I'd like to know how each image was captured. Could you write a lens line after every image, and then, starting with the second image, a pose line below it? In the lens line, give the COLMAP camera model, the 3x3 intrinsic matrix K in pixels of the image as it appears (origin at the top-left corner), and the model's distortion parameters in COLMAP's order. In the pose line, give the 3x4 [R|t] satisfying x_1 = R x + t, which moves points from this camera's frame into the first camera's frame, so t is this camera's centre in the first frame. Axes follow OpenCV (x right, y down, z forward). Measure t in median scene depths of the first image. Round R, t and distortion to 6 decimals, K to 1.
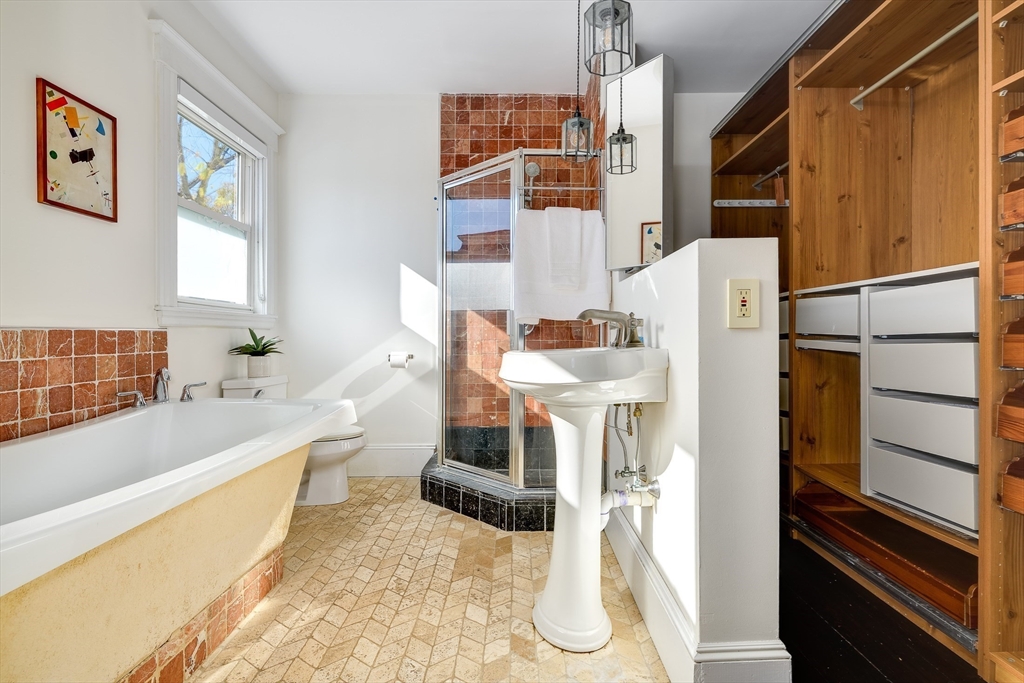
lens RADIAL K [[497.7, 0, 537.4], [0, 497.7, 335.9], [0, 0, 1]] dist [0.000996, -0.001008]
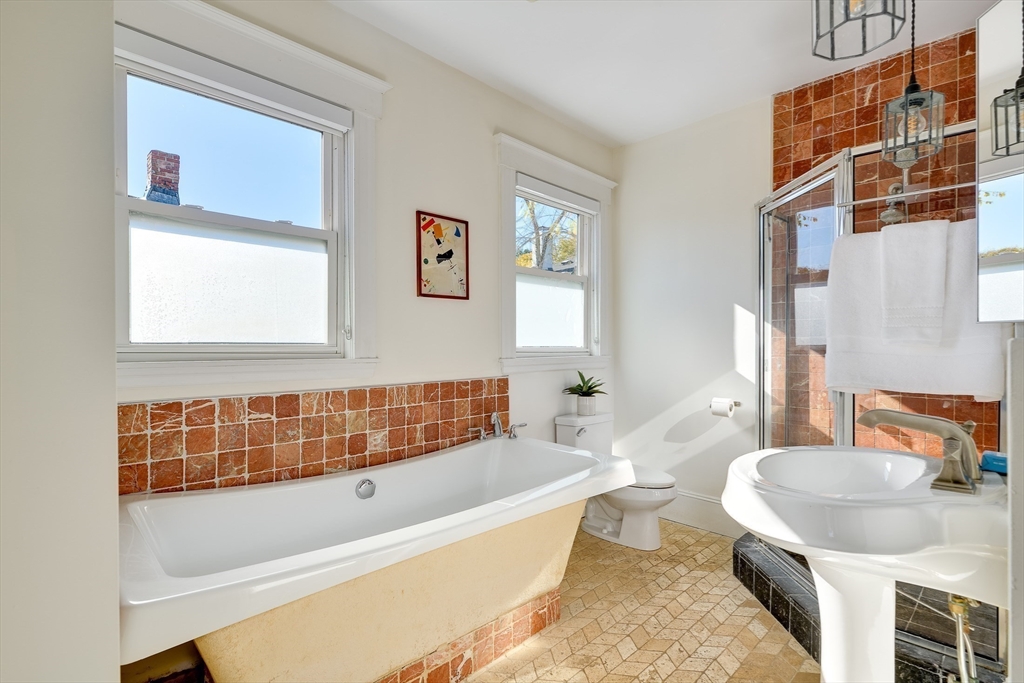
lens RADIAL K [[497.7, 0, 537.4], [0, 497.7, 335.9], [0, 0, 1]] dist [0.000996, -0.001008]
pose [[0.683064, 0.005068, -0.730341, 0.231858], [-0.004133, 0.999987, 0.003073, -0.126552], [0.730347, 0.000919, 0.683076, 0.211121]]
